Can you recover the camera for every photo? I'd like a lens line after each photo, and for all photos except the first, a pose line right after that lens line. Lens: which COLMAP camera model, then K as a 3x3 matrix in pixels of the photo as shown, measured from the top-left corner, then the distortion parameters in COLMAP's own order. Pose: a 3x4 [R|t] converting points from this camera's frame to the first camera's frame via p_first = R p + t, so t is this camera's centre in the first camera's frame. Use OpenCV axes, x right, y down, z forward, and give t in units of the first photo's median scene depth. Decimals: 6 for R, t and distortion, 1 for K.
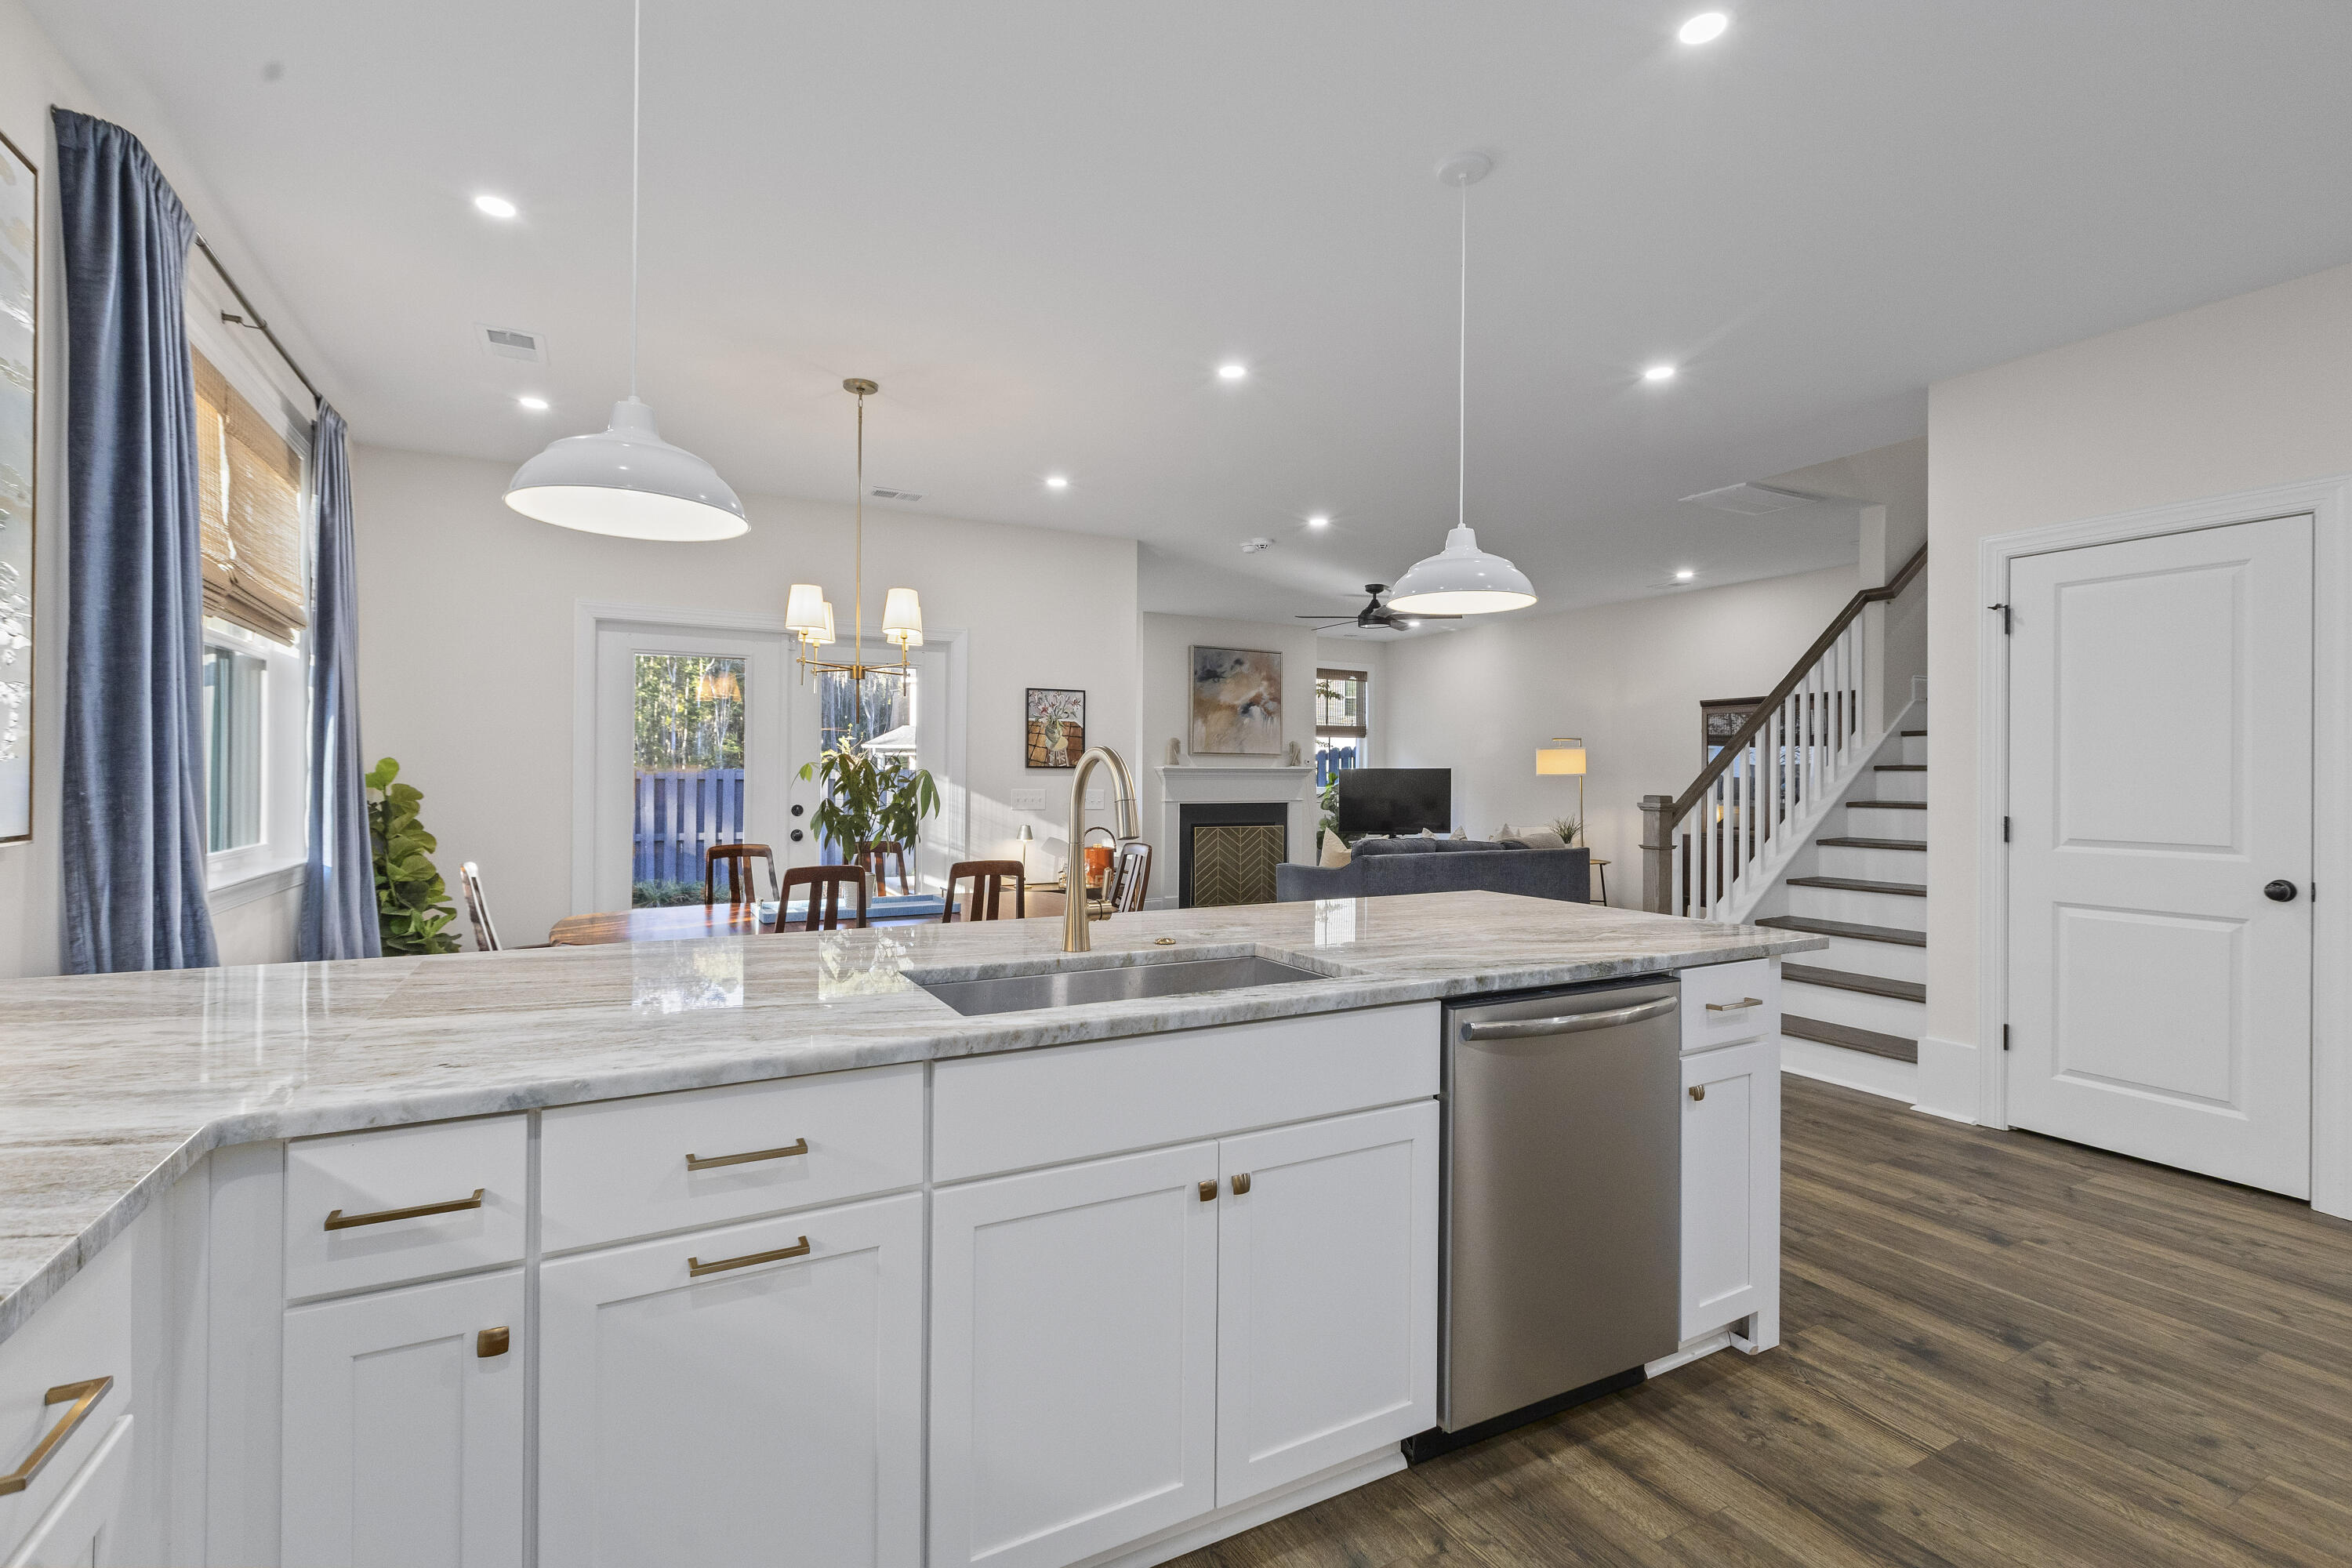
lens RADIAL K [[1058.1, 0, 1168.4], [0, 1058.1, 776.7], [0, 0, 1]] dist [0.001369, 0.000300]
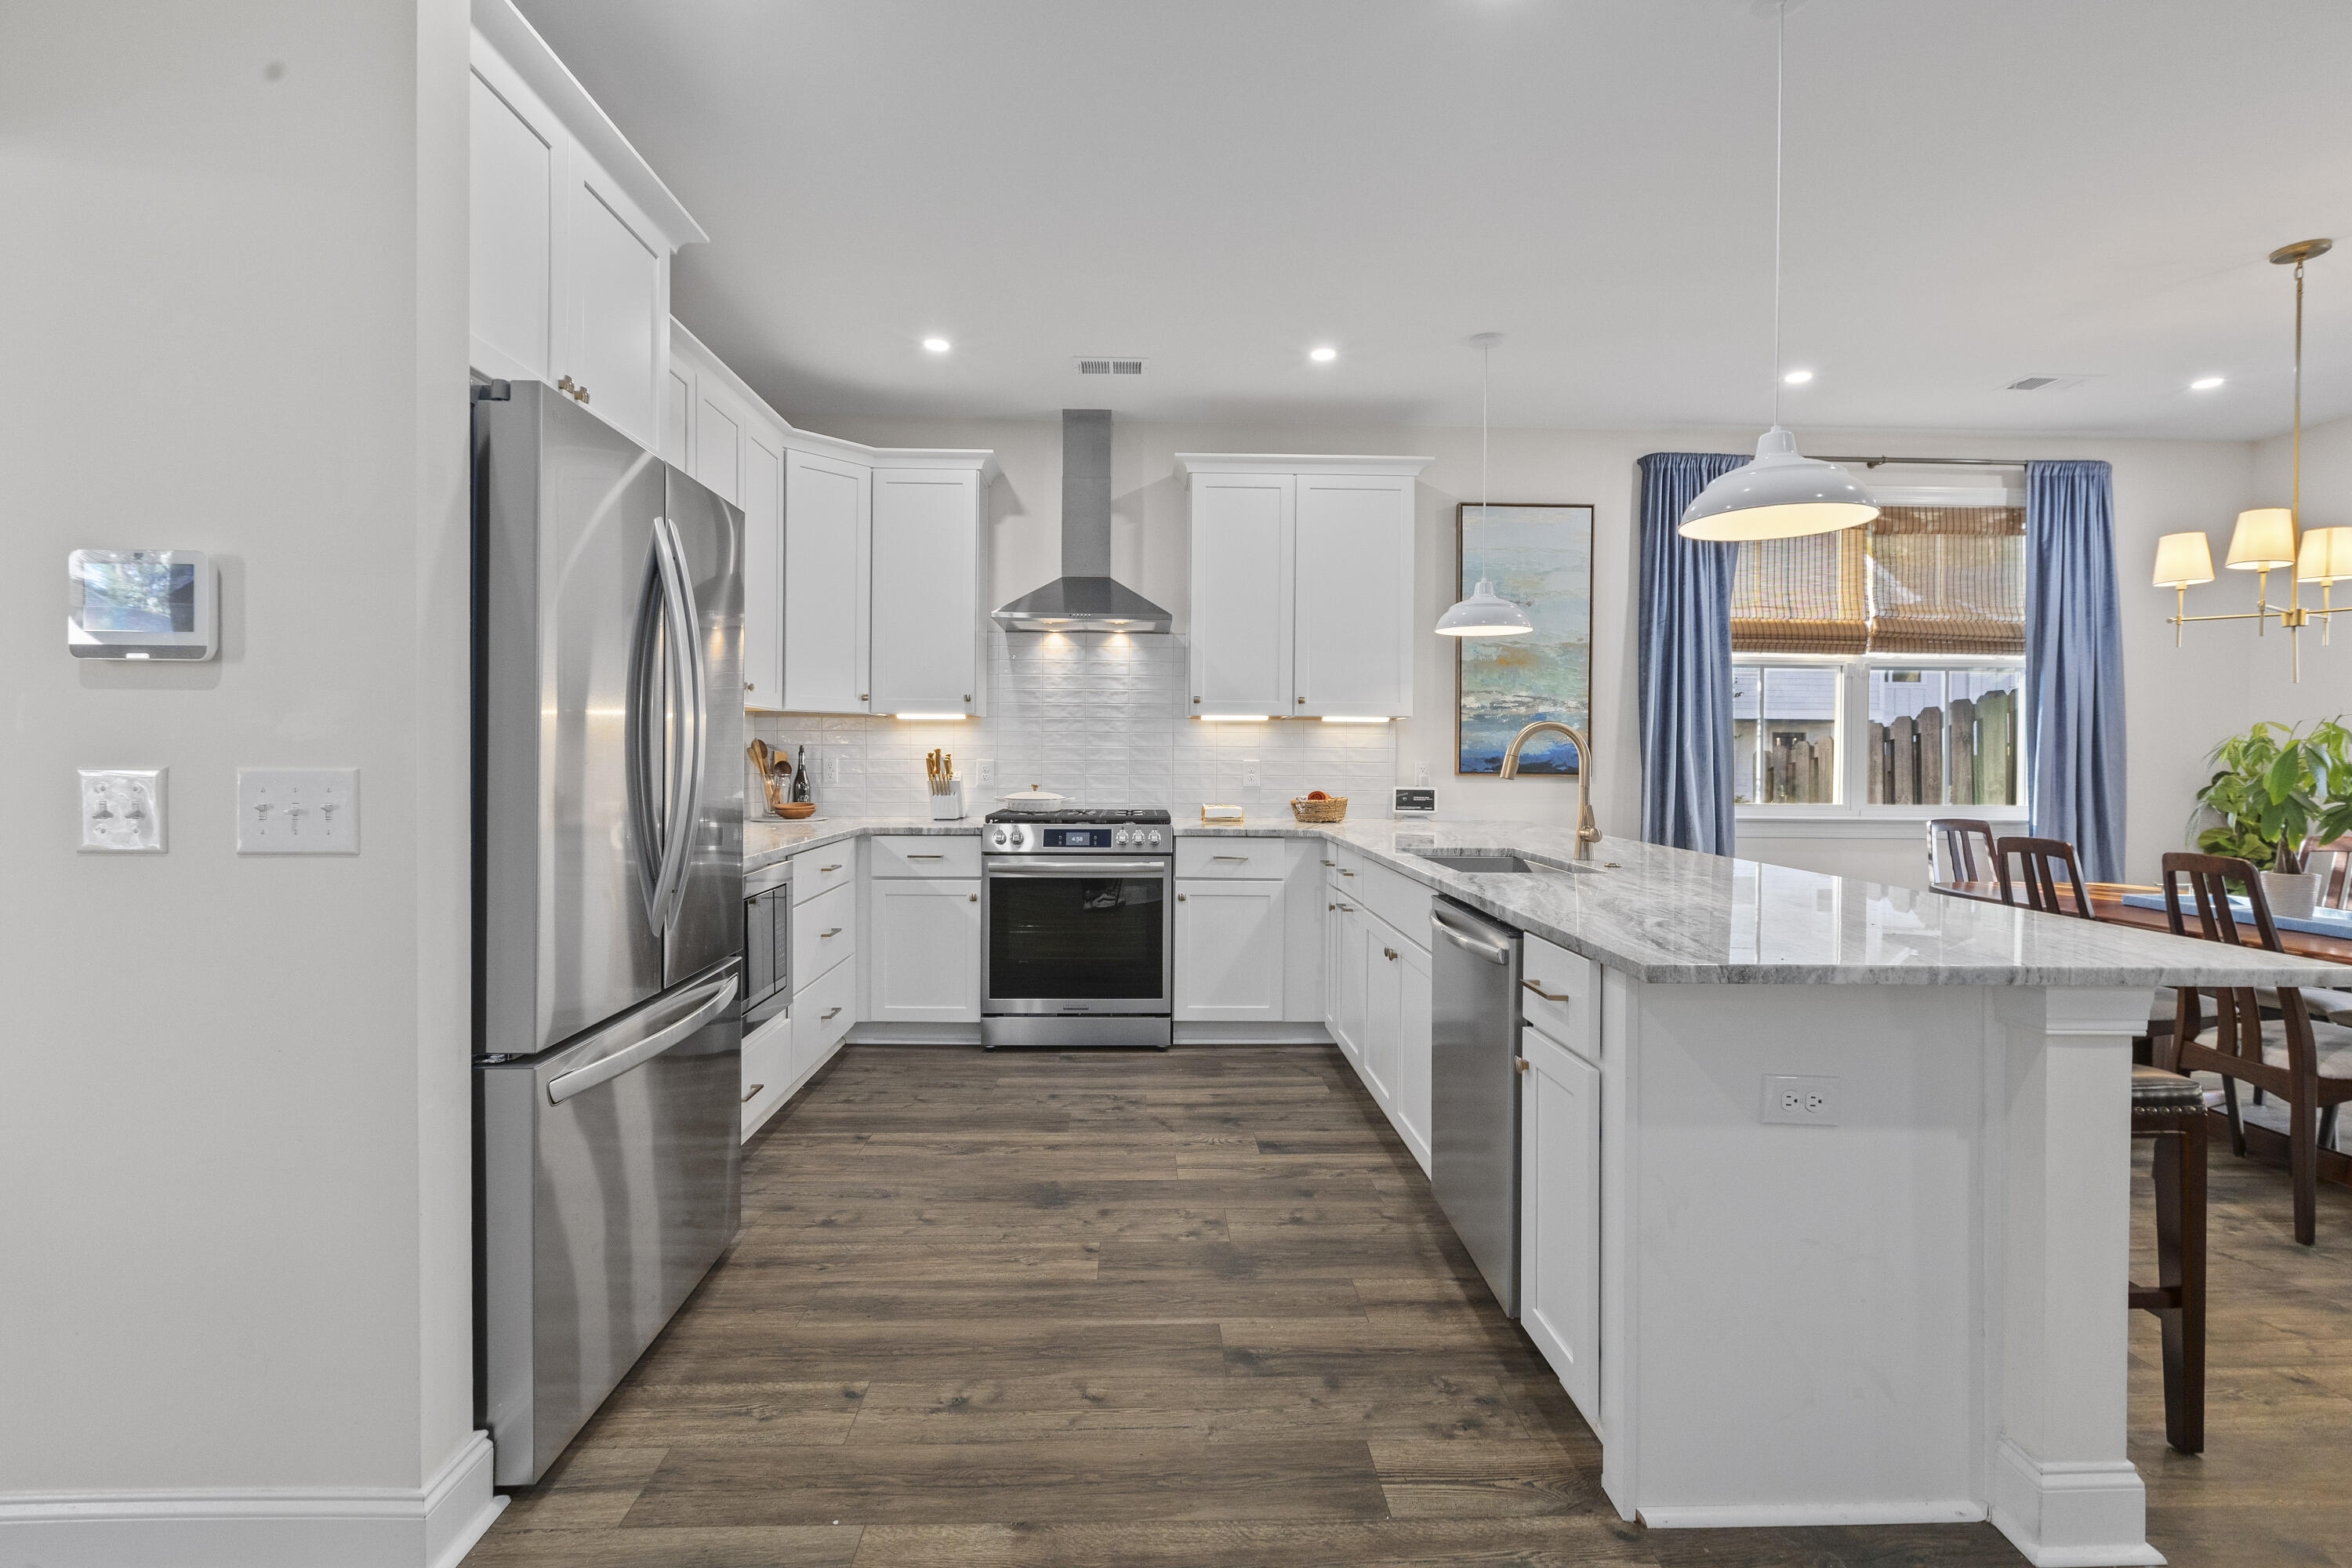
lens RADIAL K [[1058.1, 0, 1175.2], [0, 1058.1, 762.1], [0, 0, 1]] dist [0.001369, 0.000300]
pose [[-0.442841, -0.001339, -0.896599, 0.361772], [-0.011462, 0.999926, 0.004168, 0.007287], [0.896527, 0.012123, -0.442823, 0.278742]]
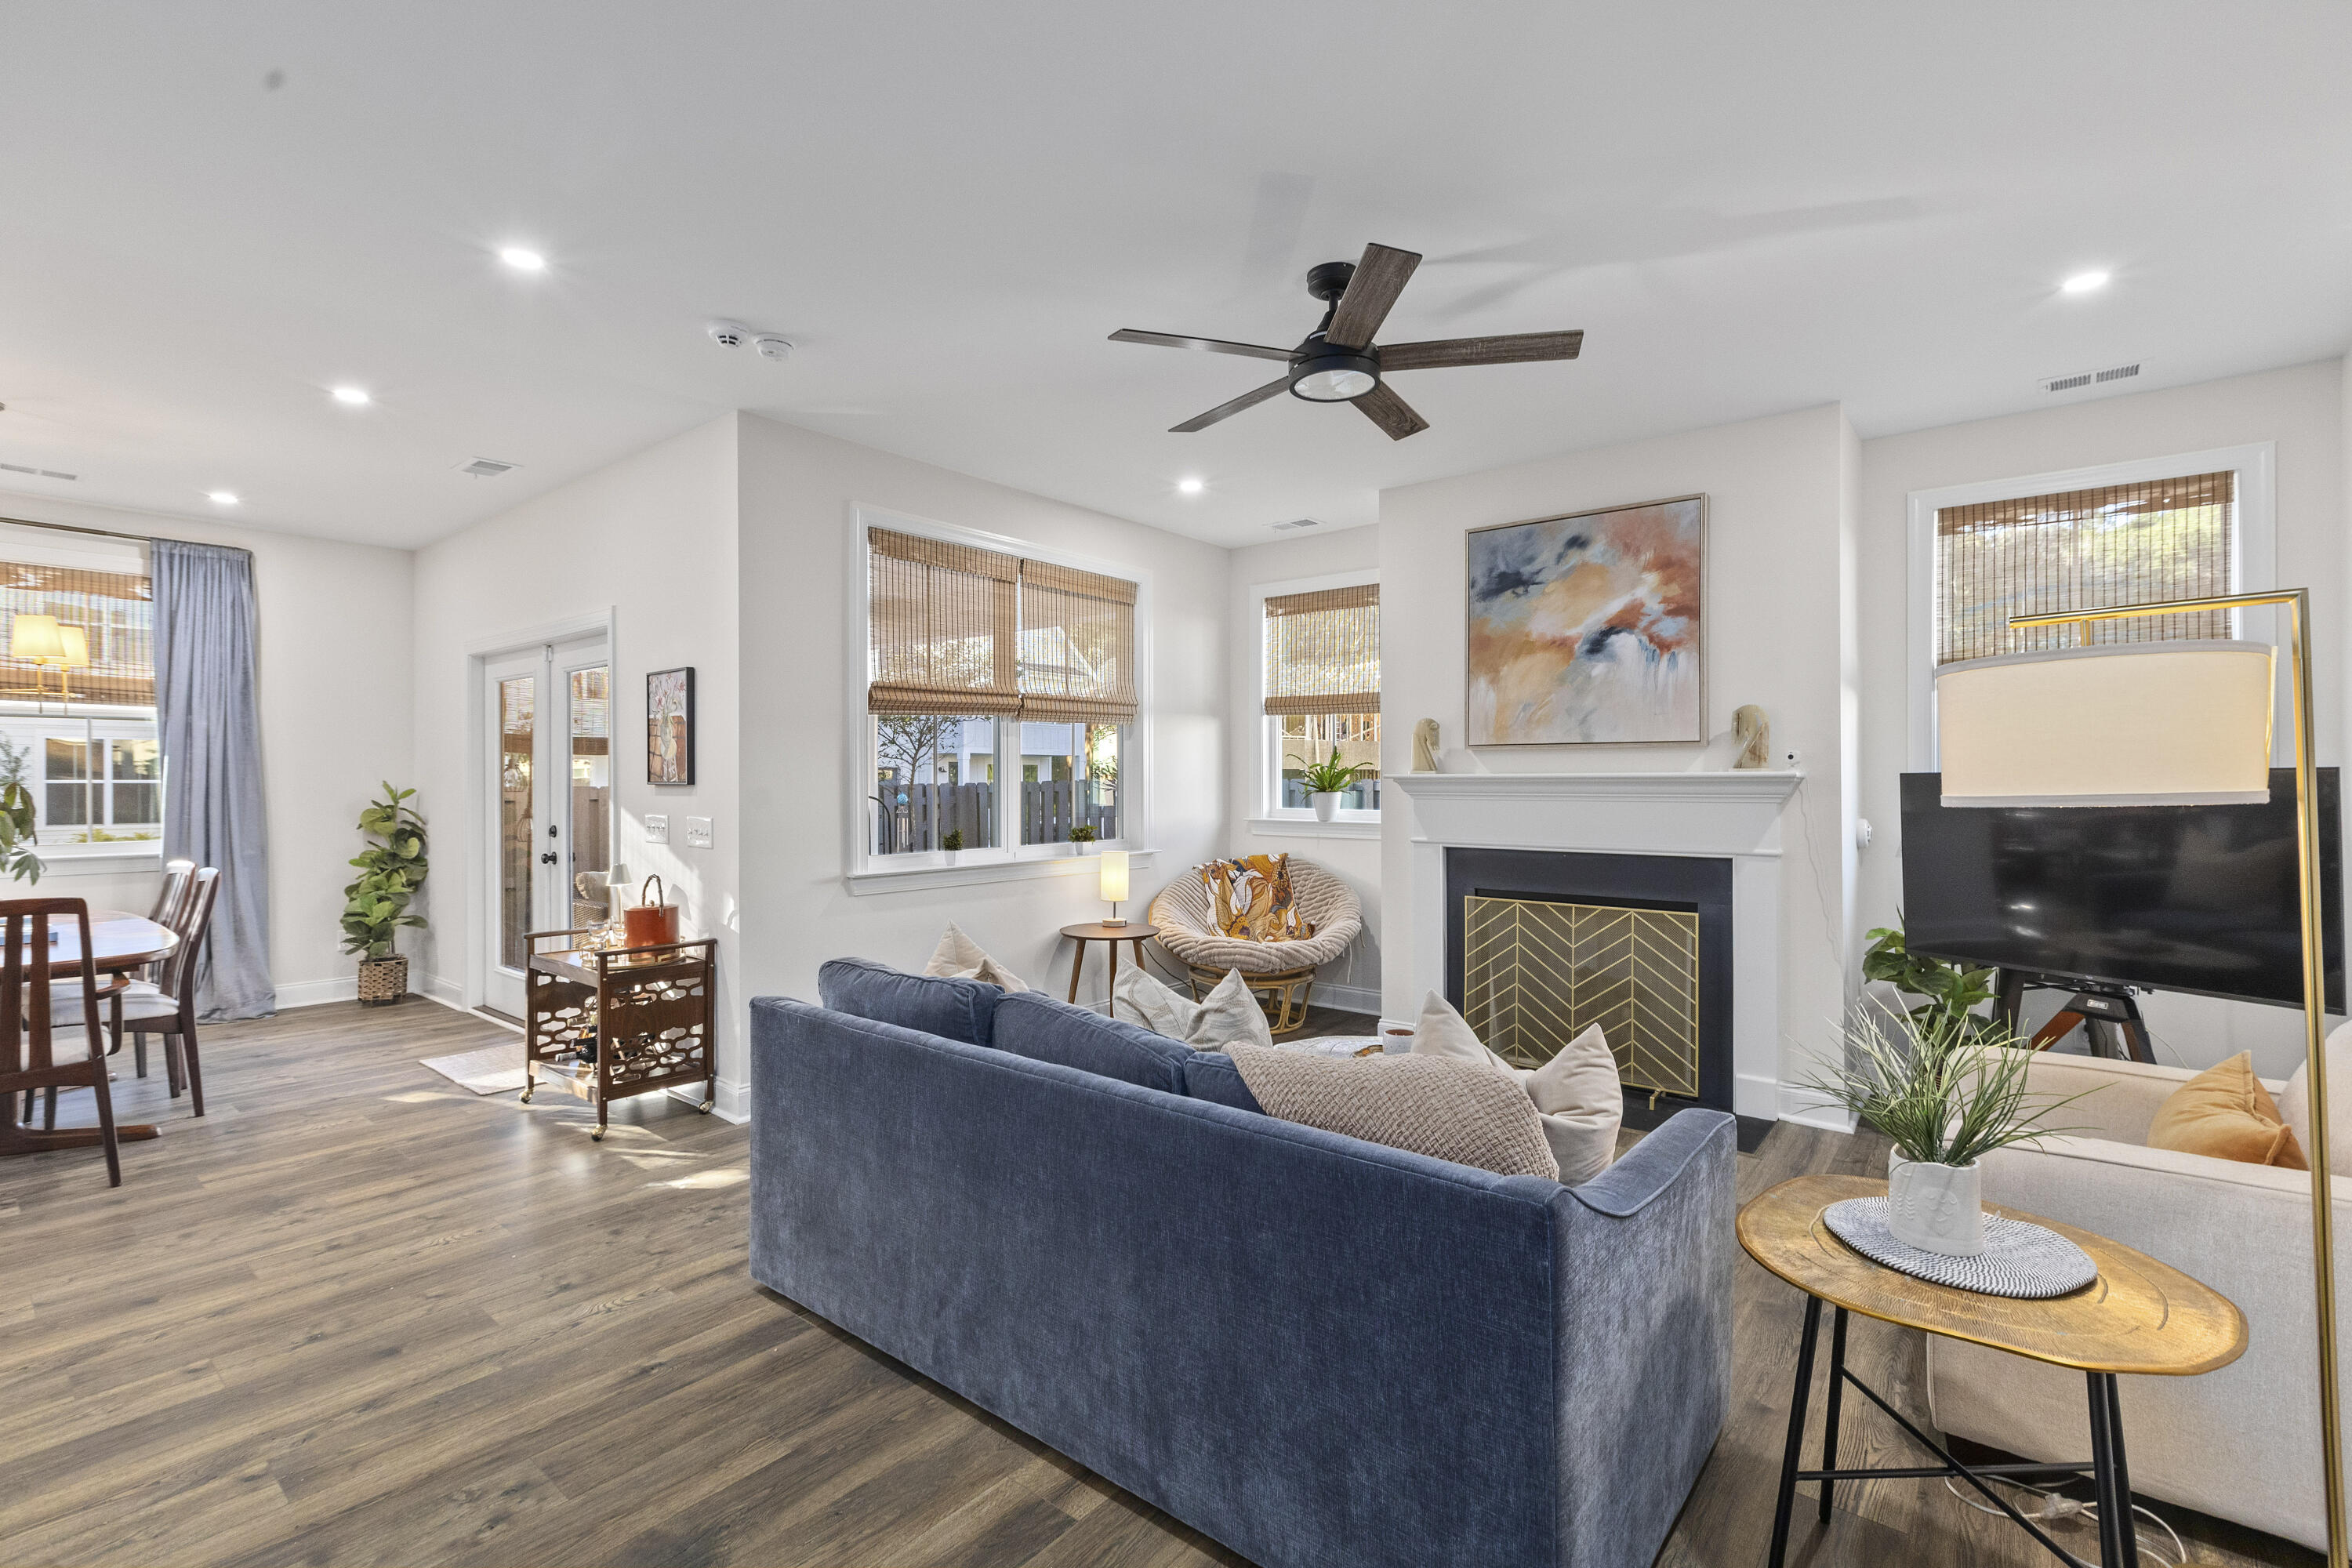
lens RADIAL K [[1058.1, 0, 1168.5], [0, 1058.1, 771.1], [0, 0, 1]] dist [0.001369, 0.000300]
pose [[0.381681, -0.012825, -0.924205, 0.479429], [0.002604, 0.999915, -0.012801, -0.005305], [0.924290, 0.002479, 0.381682, 0.761088]]
